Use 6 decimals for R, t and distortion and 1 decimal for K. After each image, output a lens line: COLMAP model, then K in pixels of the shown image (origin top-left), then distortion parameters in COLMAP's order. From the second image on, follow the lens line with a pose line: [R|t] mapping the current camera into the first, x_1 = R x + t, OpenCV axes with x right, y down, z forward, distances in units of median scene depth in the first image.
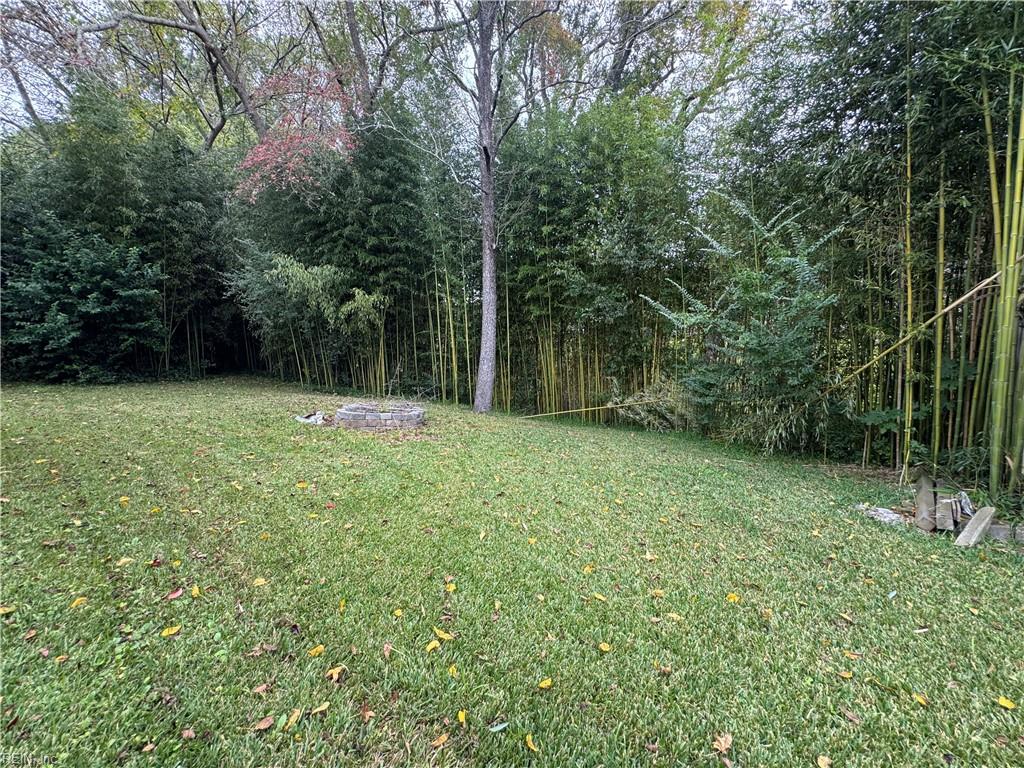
lens RADIAL K [[411.1, 0, 510.7], [0, 411.1, 384.4], [0, 0, 1]] dist [-0.004567, 0.000294]
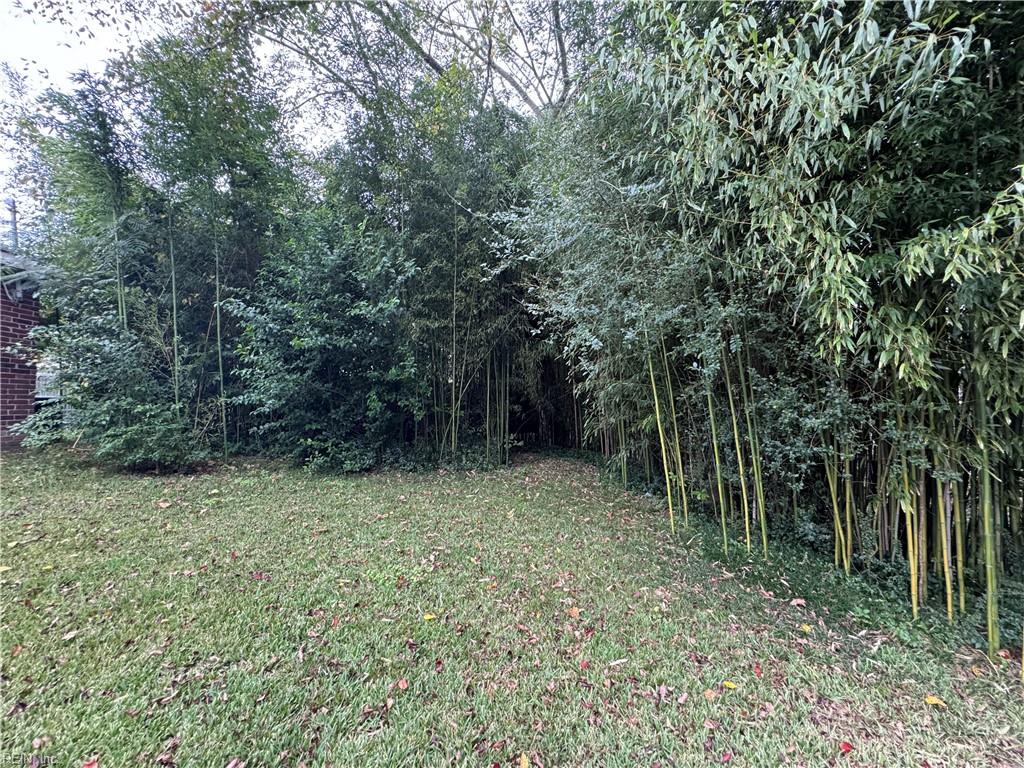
lens RADIAL K [[411.1, 0, 510.7], [0, 411.1, 384.4], [0, 0, 1]] dist [-0.004567, 0.000294]
pose [[0.718229, -0.022026, -0.695458, -0.346646], [-0.087986, 0.988601, -0.122178, -0.064444], [0.690221, 0.148942, 0.708104, 0.608077]]
